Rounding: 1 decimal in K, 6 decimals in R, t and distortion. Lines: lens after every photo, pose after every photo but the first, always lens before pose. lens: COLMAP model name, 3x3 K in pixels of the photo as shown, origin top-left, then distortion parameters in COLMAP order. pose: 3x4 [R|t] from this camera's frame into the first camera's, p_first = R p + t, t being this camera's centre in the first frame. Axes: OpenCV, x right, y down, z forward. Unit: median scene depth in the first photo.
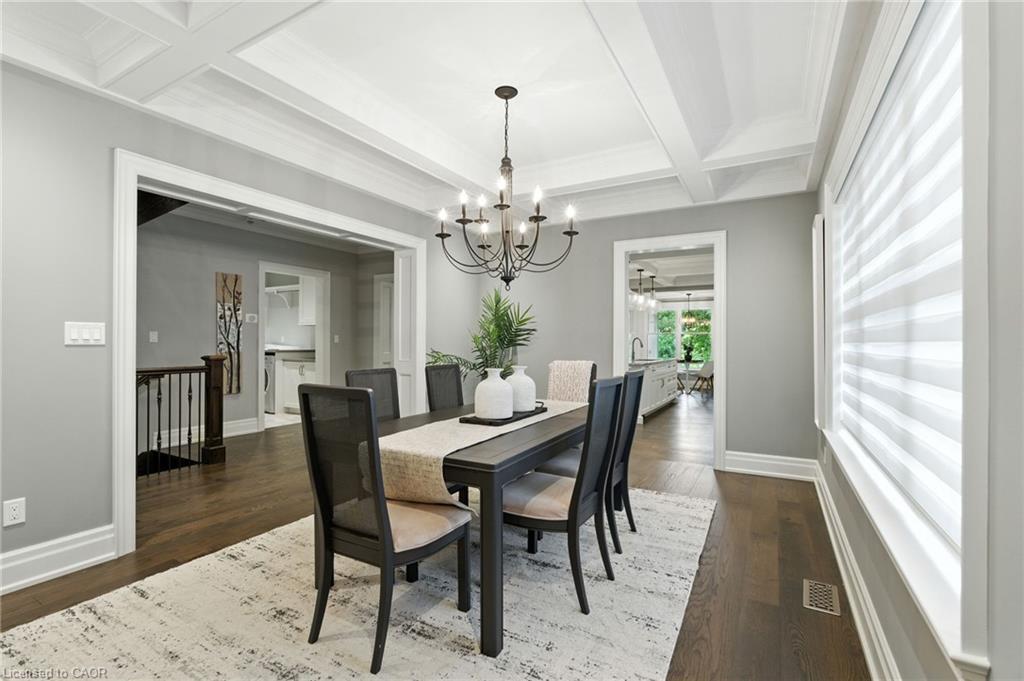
lens RADIAL K [[461.6, 0, 512.0], [0, 461.6, 341.1], [0, 0, 1]] dist [-0.020837, 0.000757]
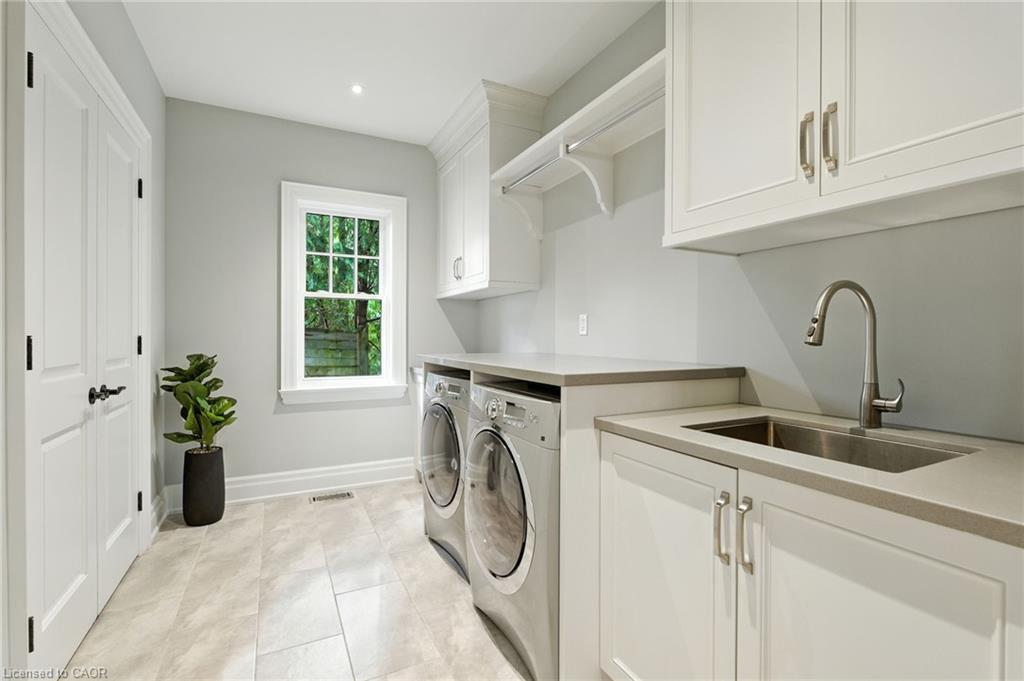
lens RADIAL K [[461.6, 0, 511.8], [0, 461.6, 339.0], [0, 0, 1]] dist [-0.020837, 0.000757]
pose [[0.833813, 0.003517, -0.552036, -0.426449], [0.000100, 0.999979, 0.006522, 0.004542], [0.552047, -0.005494, 0.833795, 0.828105]]
